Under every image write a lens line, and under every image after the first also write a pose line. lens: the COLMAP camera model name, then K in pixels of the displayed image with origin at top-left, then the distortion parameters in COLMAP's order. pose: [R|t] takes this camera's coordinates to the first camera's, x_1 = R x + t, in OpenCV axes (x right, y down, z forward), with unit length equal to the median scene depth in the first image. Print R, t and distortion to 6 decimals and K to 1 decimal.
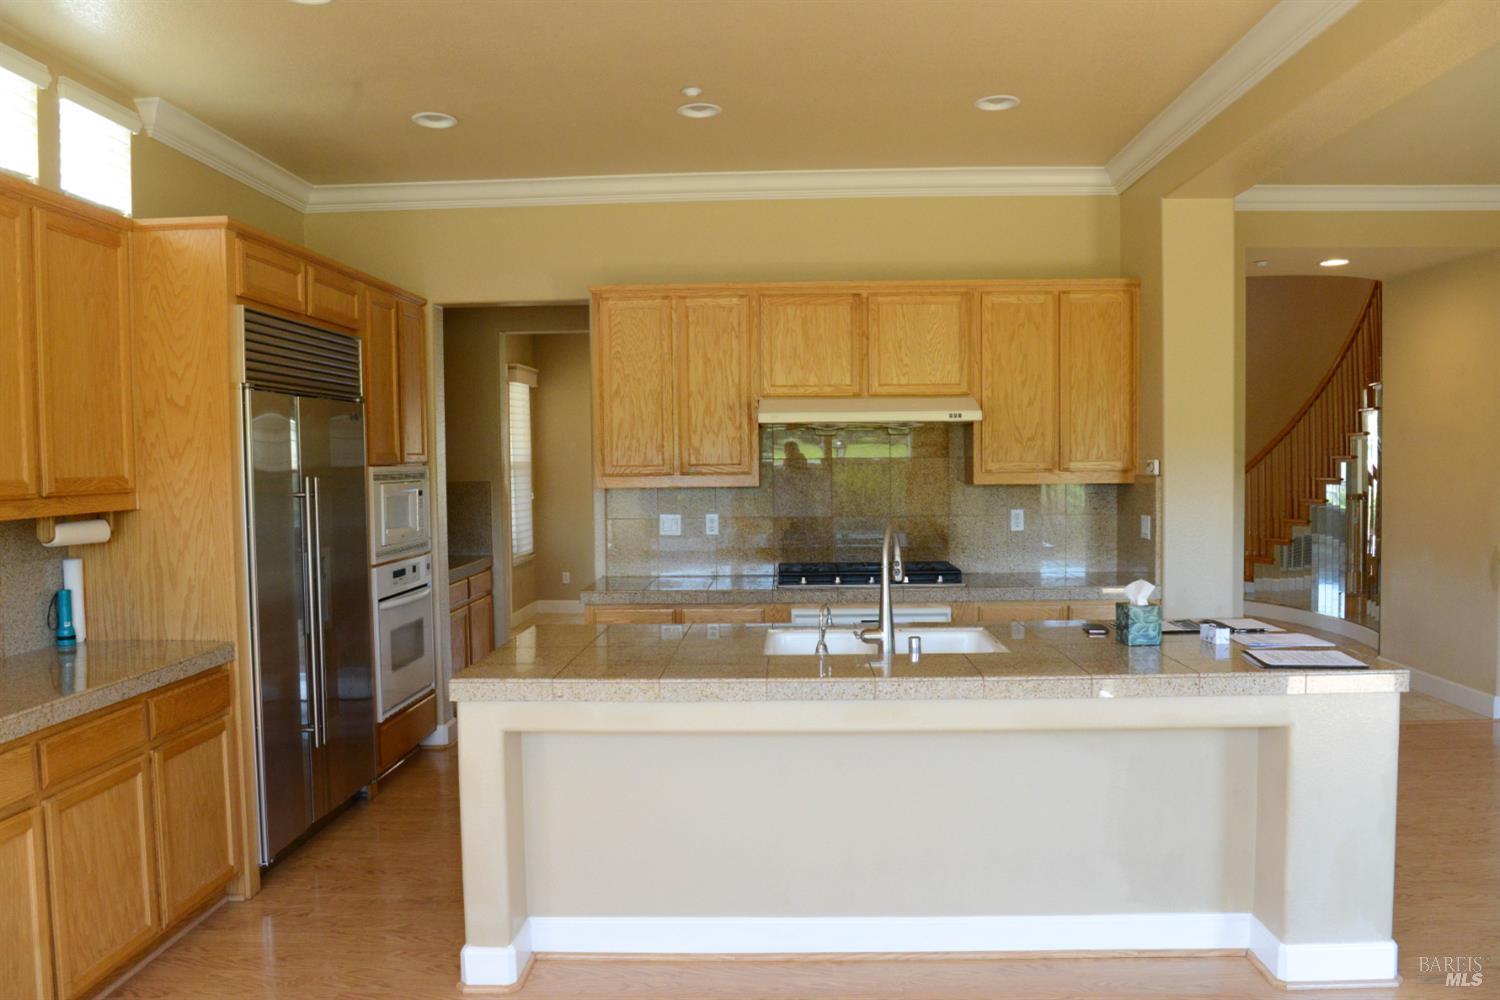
lens RADIAL K [[1096.7, 0, 758.9], [0, 1096.7, 498.6], [0, 0, 1]] dist [-0.068409, 0.009275]
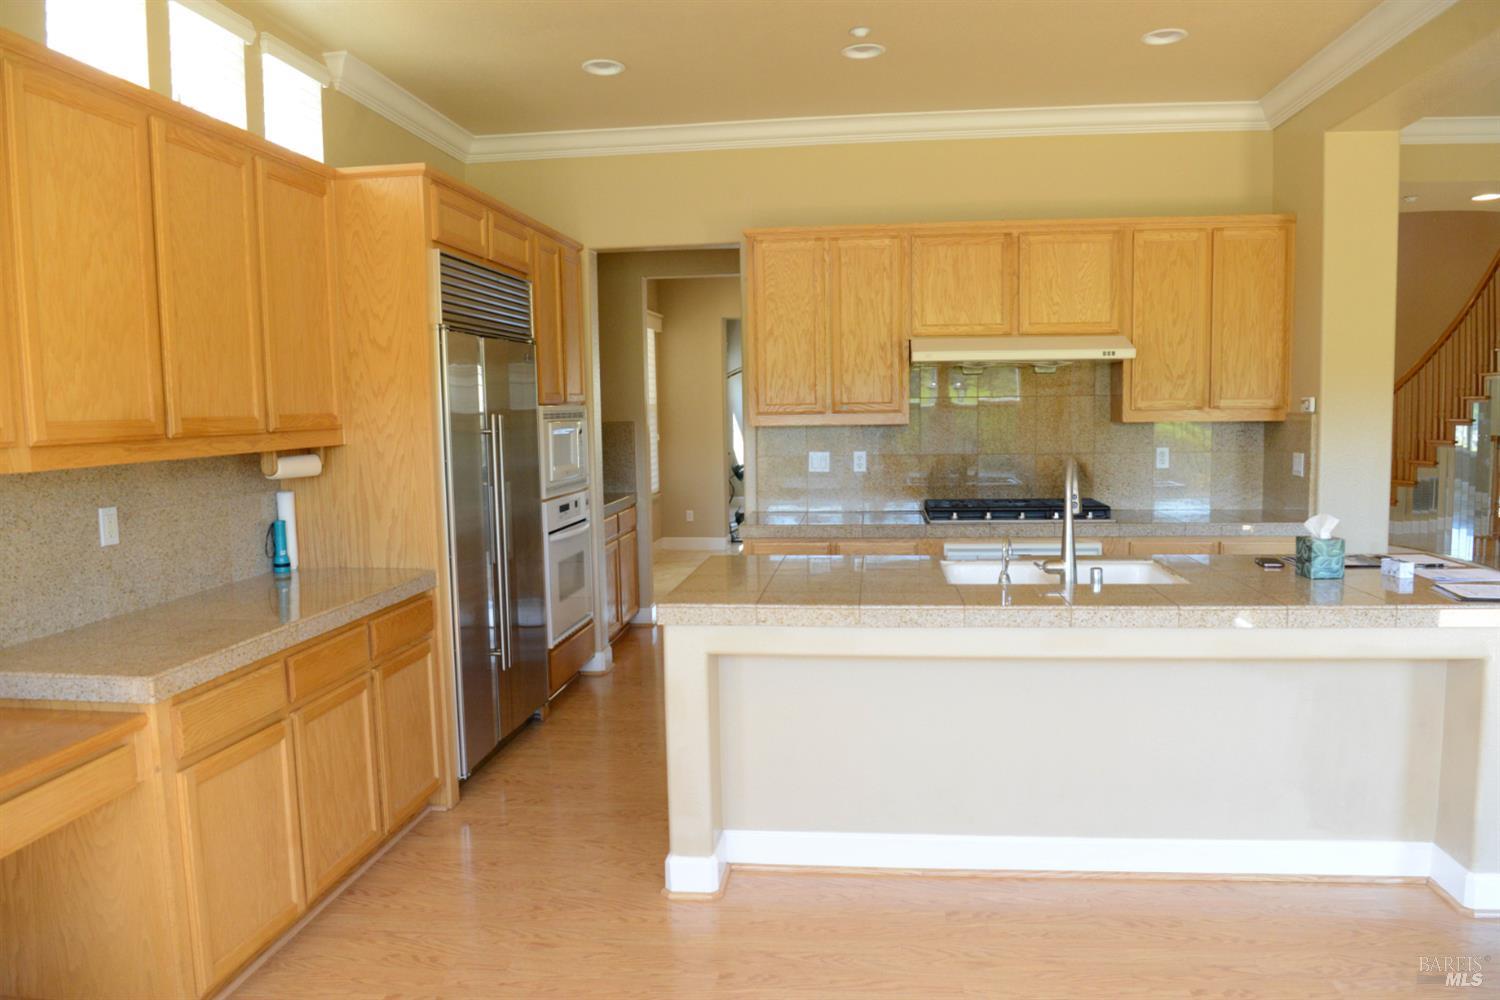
lens RADIAL K [[1064.0, 0, 750.0], [0, 1064.0, 500.0], [0, 0, 1]] dist [-0.070368, 0.013460]
pose [[0.996276, 0.003378, -0.086161, -0.080015], [0.001212, 0.998585, 0.053164, 0.008594], [0.086219, -0.053071, 0.994862, -0.004059]]
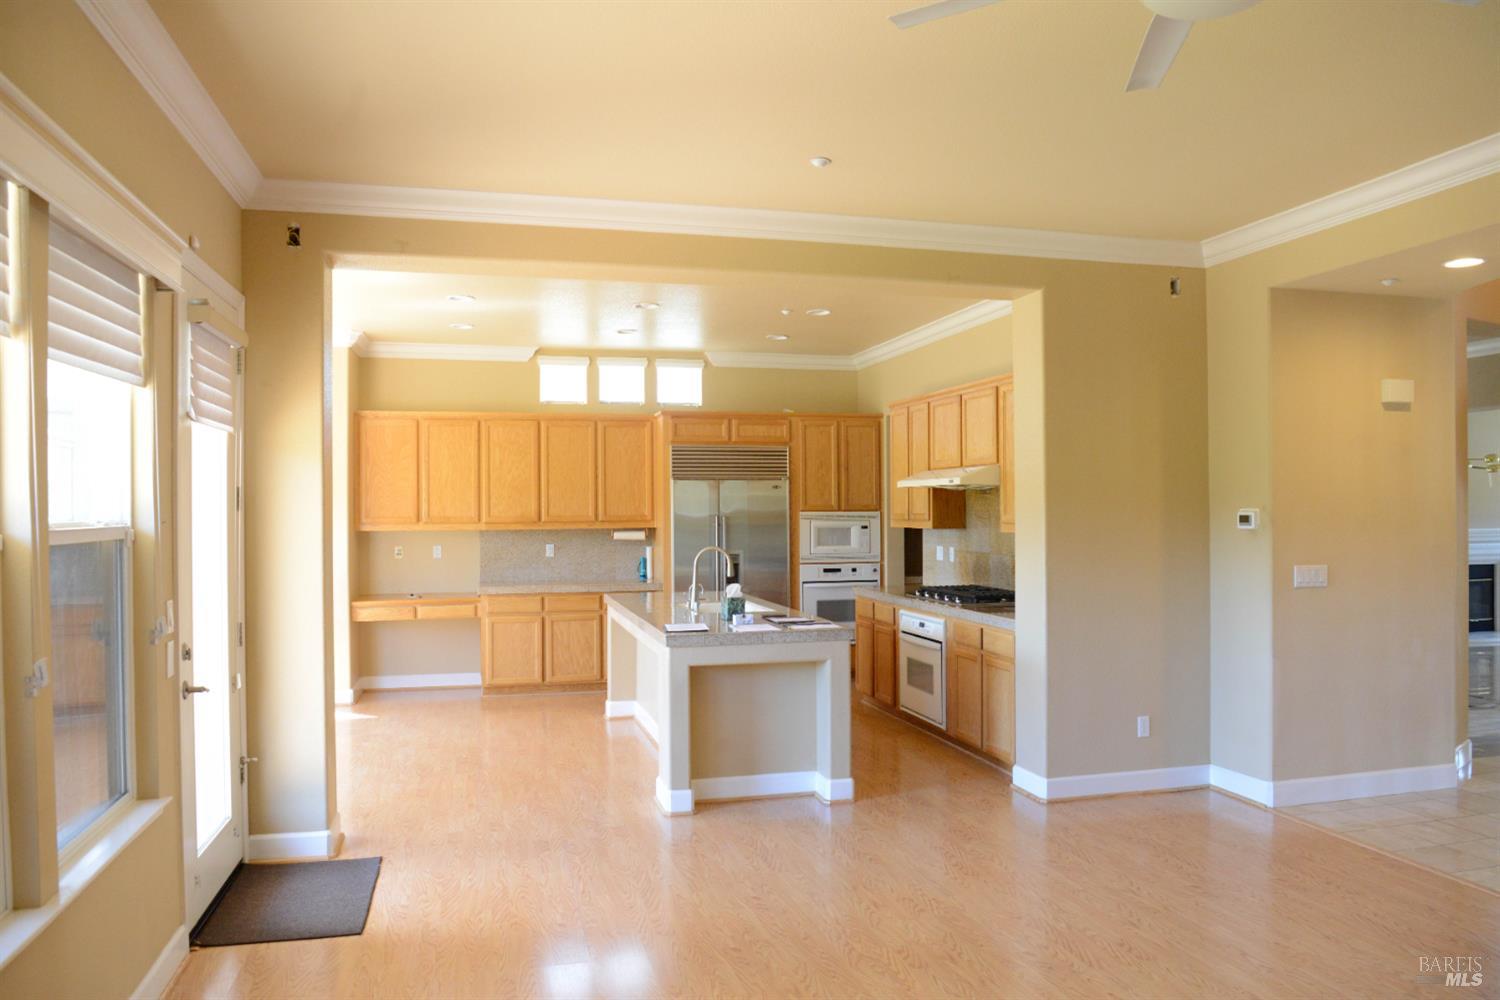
lens RADIAL K [[1064.0, 0, 750.0], [0, 1064.0, 500.0], [0, 0, 1]] dist [-0.070368, 0.013460]
pose [[0.273773, 0.005732, -0.961777, 1.698459], [-0.031404, 0.999502, -0.002983, -0.049091], [0.961281, 0.031020, 0.273817, 0.465541]]
